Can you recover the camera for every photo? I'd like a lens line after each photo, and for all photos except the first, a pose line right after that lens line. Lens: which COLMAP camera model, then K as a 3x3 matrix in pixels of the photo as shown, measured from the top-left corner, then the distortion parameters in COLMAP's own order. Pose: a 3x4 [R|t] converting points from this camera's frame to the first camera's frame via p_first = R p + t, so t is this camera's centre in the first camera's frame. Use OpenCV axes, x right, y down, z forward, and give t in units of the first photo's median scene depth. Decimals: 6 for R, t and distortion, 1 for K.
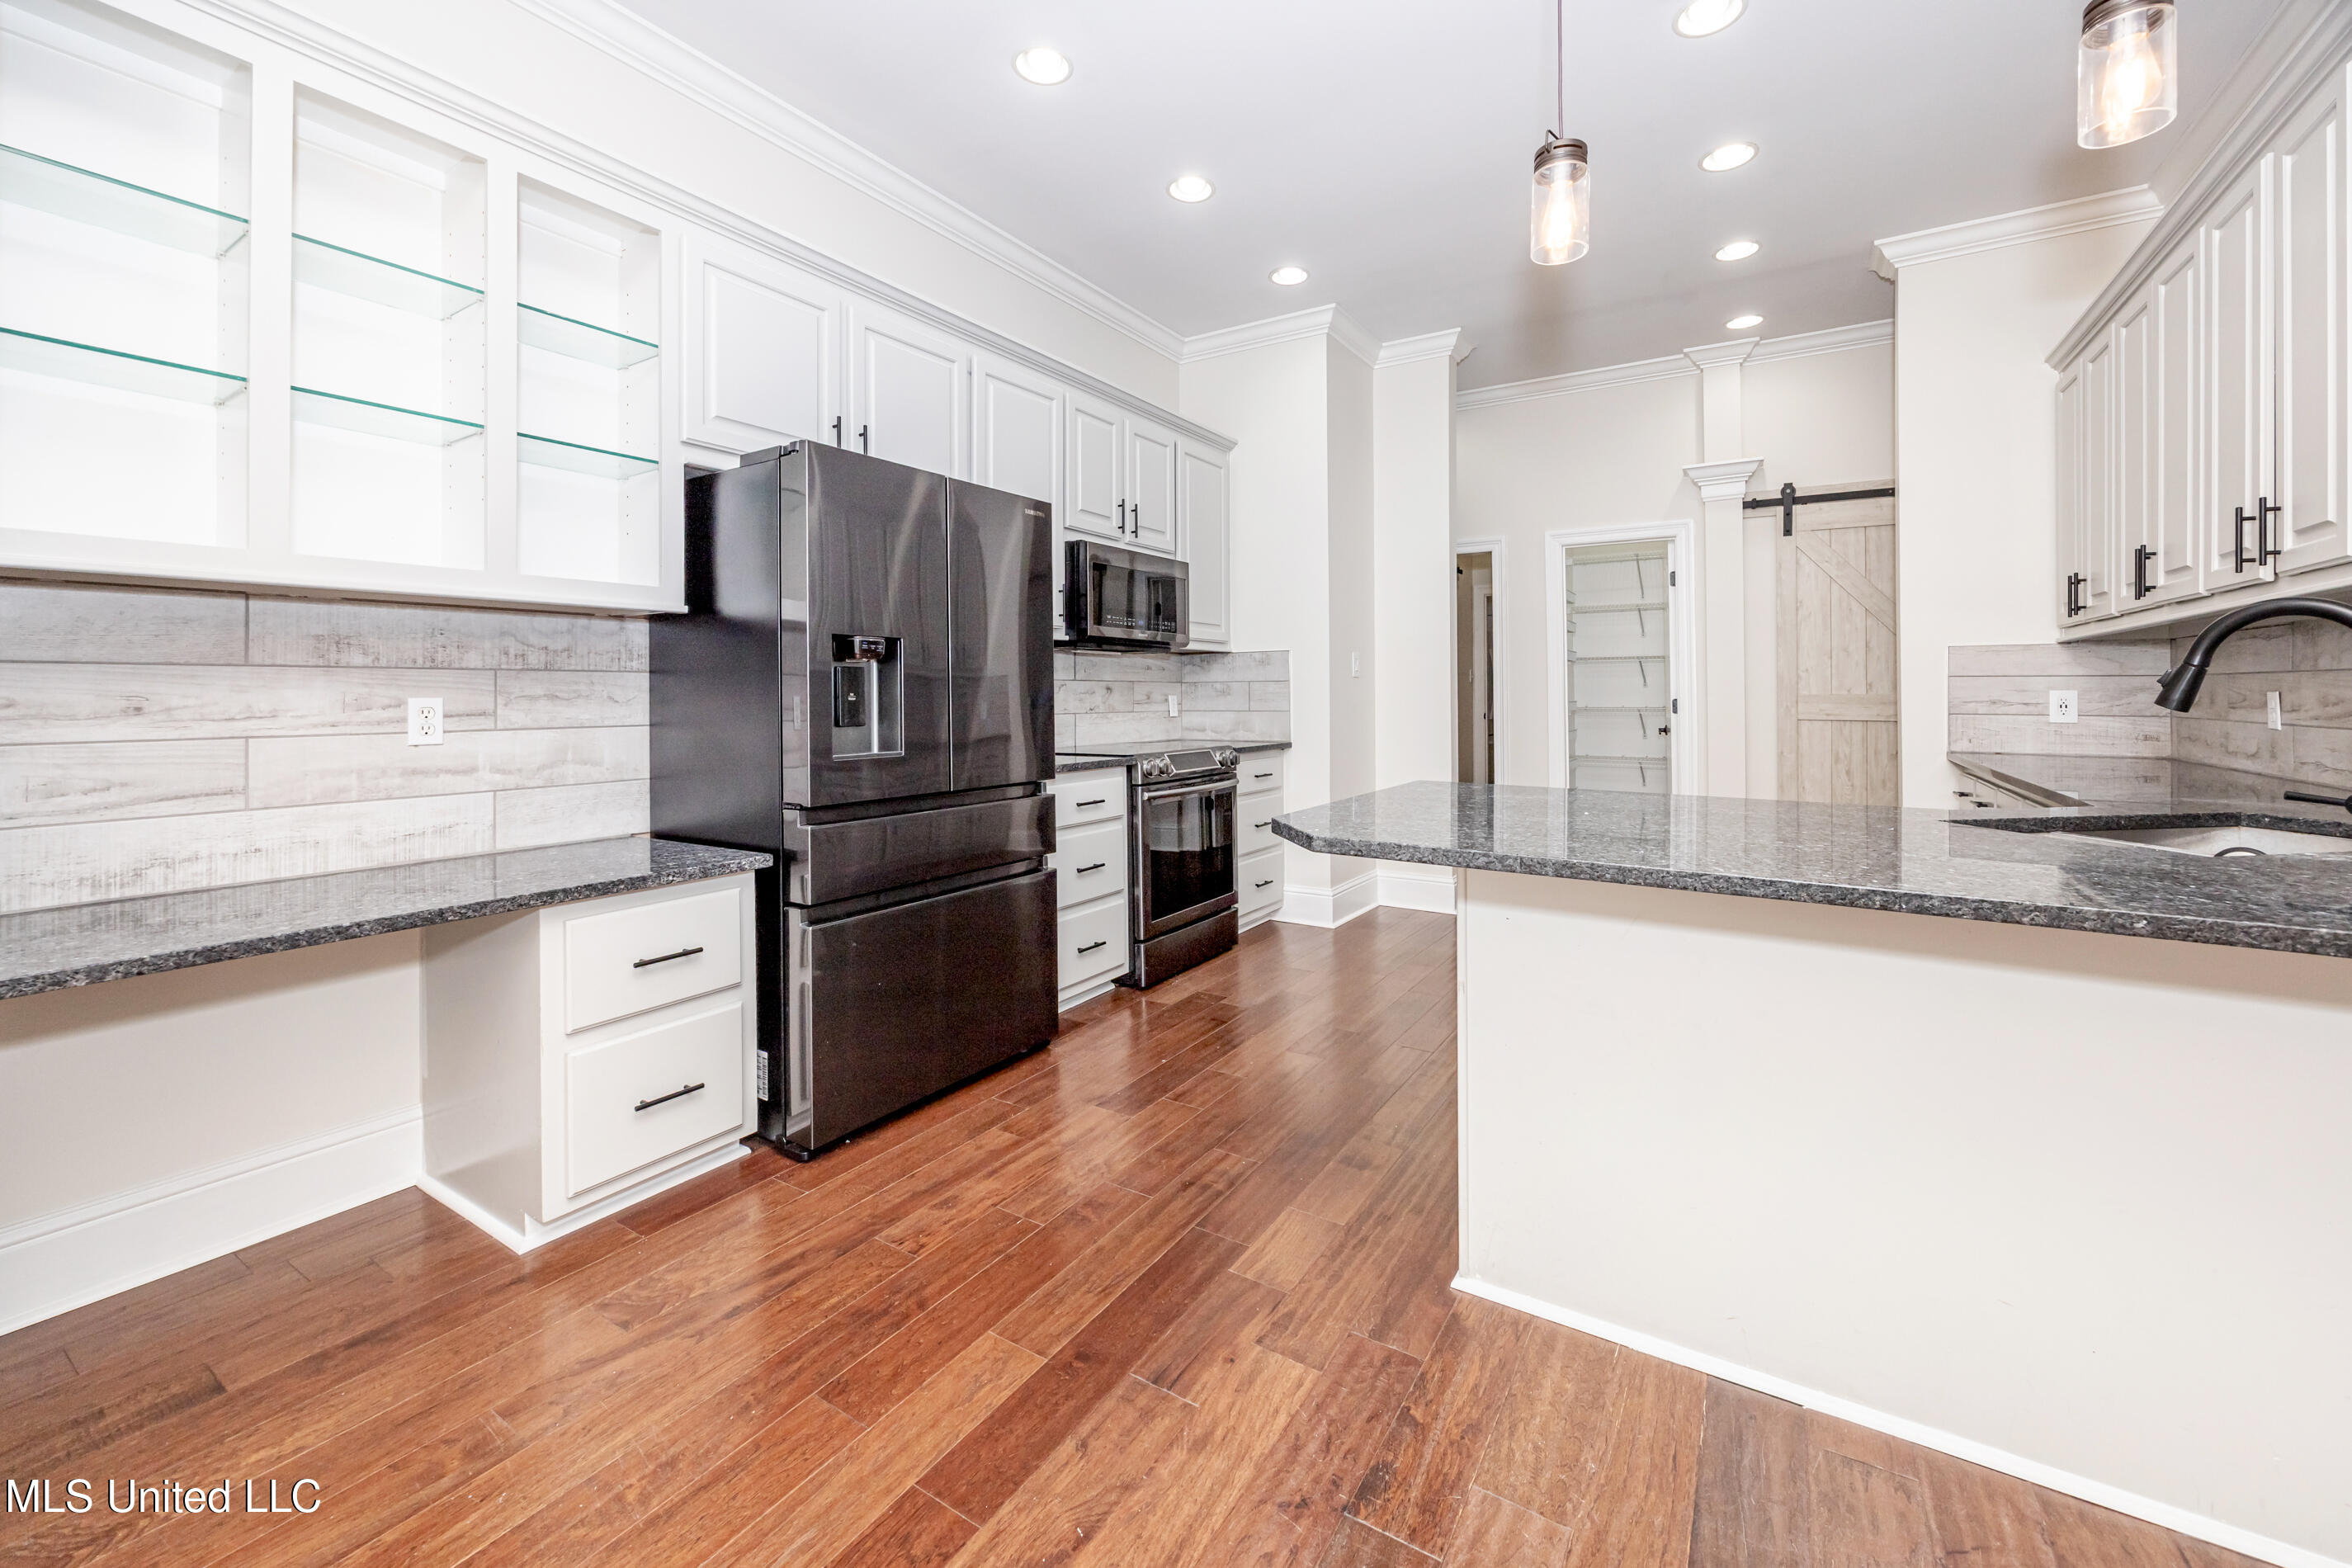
lens RADIAL K [[957.1, 0, 1189.3], [0, 957.1, 707.6], [0, 0, 1]] dist [-0.000456, -0.000044]
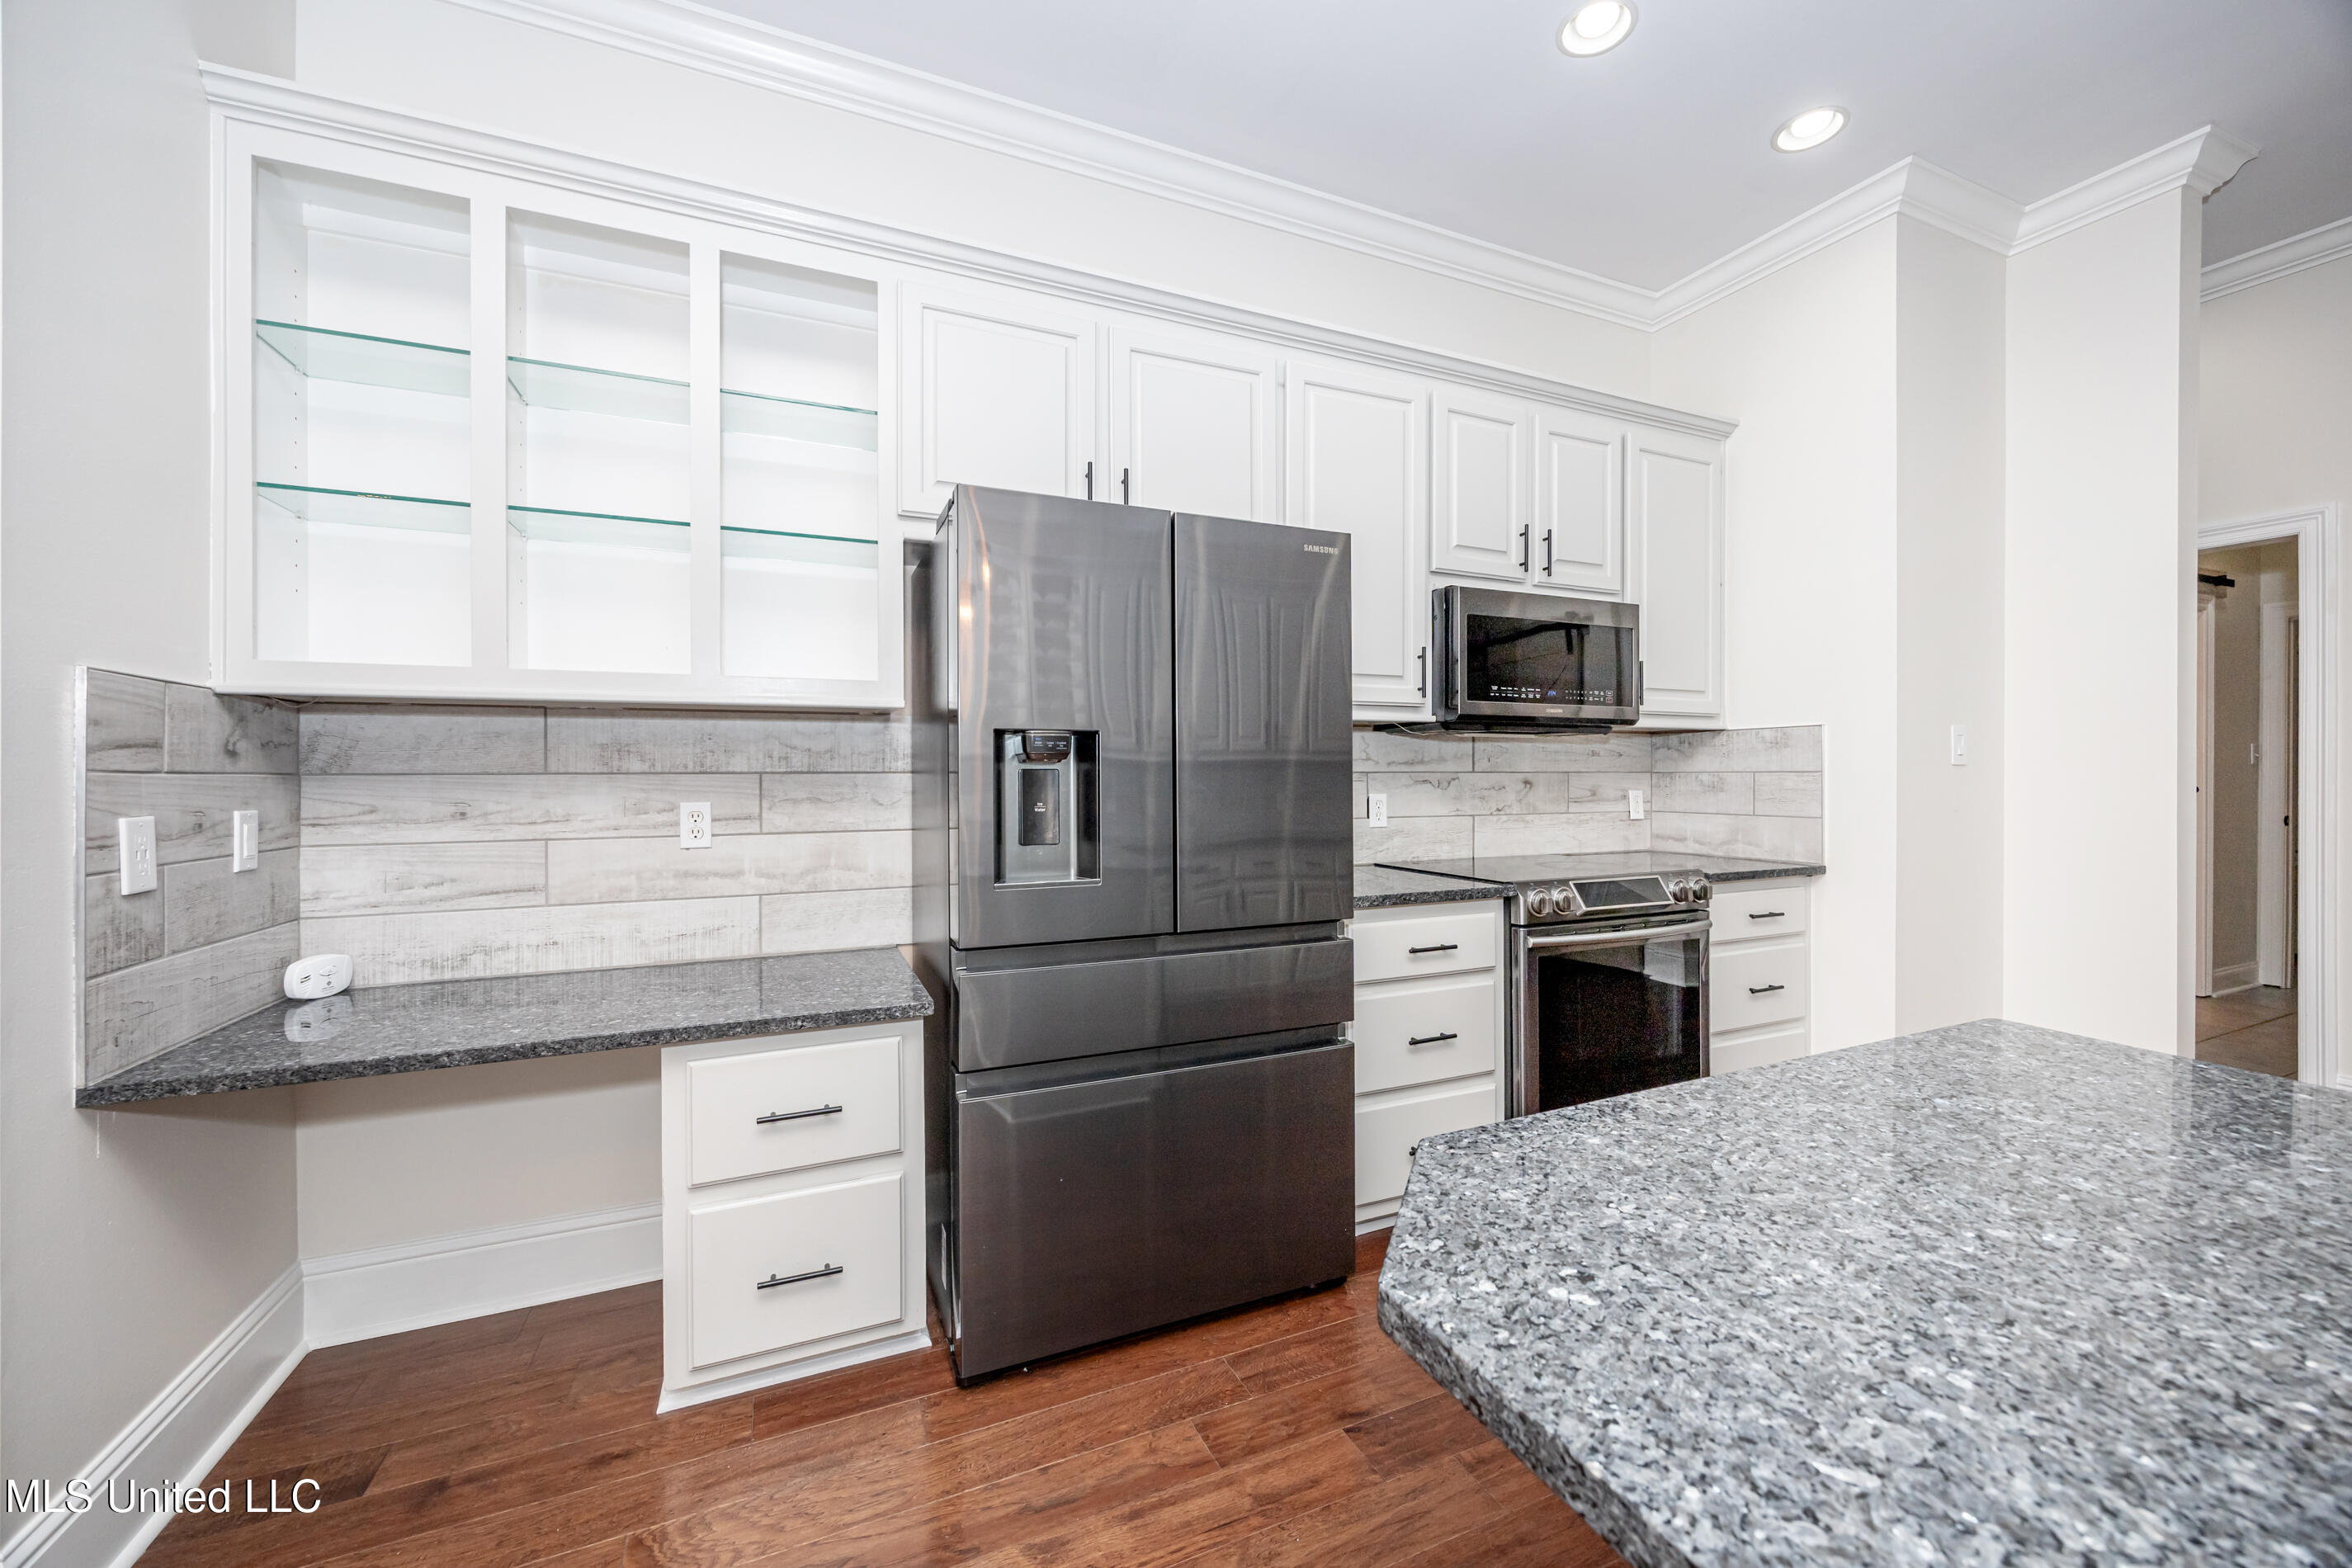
lens RADIAL K [[924.5, 0, 1180.4], [0, 924.5, 787.4], [0, 0, 1]] dist [-0.001140, 0.000030]
pose [[0.832135, 0.010971, -0.554464, 0.171445], [-0.007806, 0.999937, 0.008072, -0.036265], [0.554518, -0.002389, 0.832169, 0.445481]]
